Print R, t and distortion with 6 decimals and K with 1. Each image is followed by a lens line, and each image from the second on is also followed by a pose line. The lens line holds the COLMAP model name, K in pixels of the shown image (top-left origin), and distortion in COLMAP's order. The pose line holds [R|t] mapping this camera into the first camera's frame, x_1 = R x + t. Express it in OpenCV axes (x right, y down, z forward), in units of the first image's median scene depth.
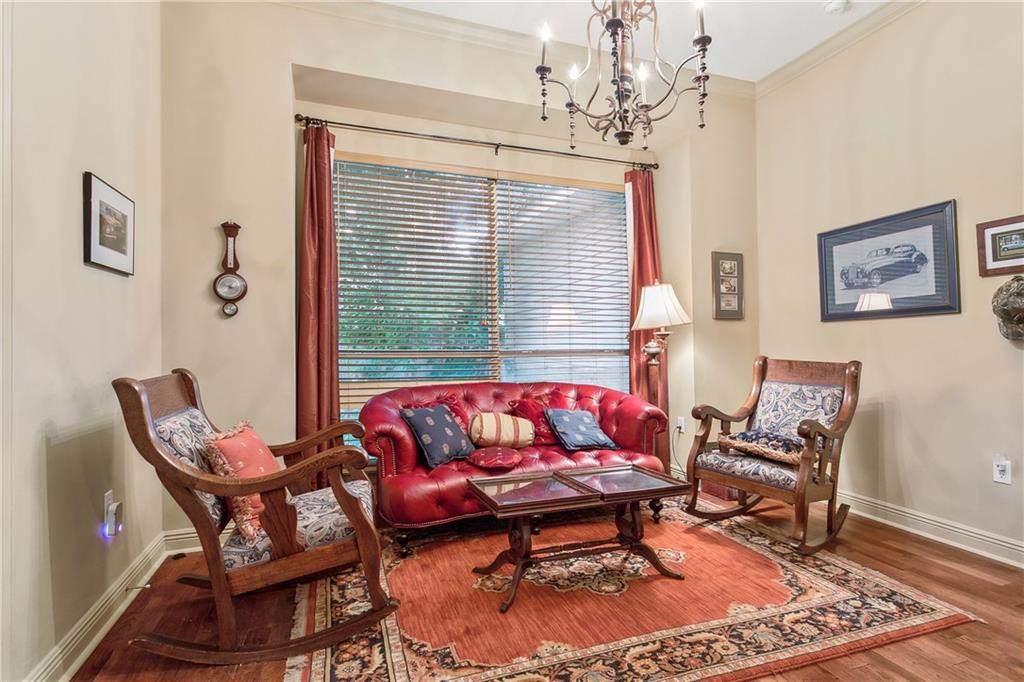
lens RADIAL K [[507.4, 0, 513.7], [0, 507.4, 337.5], [0, 0, 1]] dist [-0.000318, -0.000155]
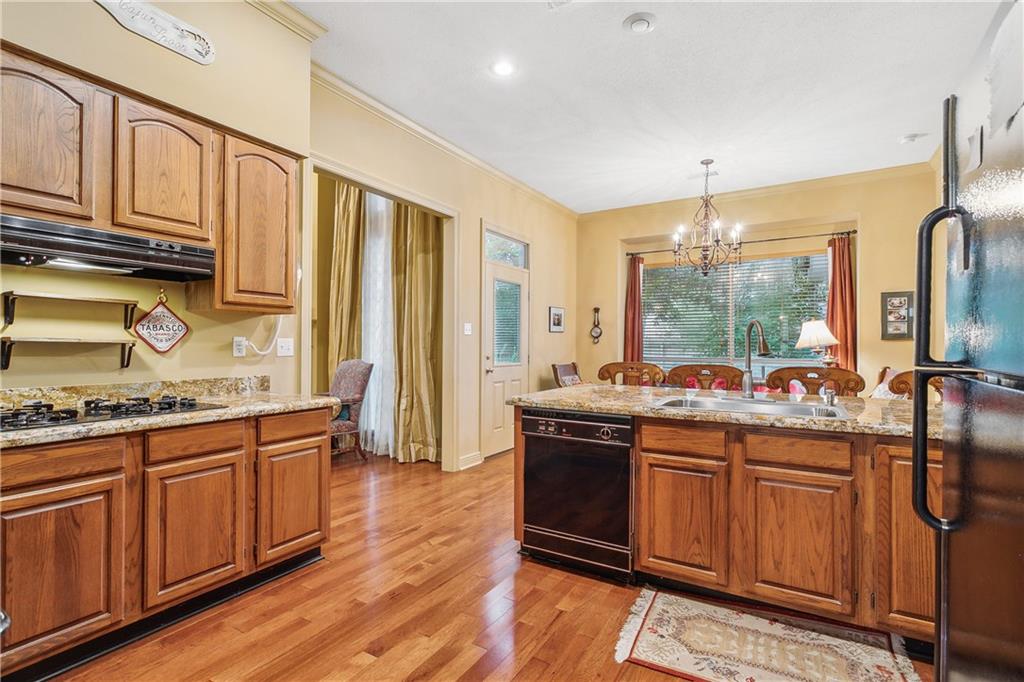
lens RADIAL K [[491.0, 0, 508.1], [0, 491.0, 344.9], [0, 0, 1]] dist [0.000394, 0.000076]
pose [[0.633439, 0.002544, -0.773788, 1.043675], [0.007744, 0.999924, 0.009627, -0.057062], [0.773754, -0.012090, 0.633371, -0.901030]]
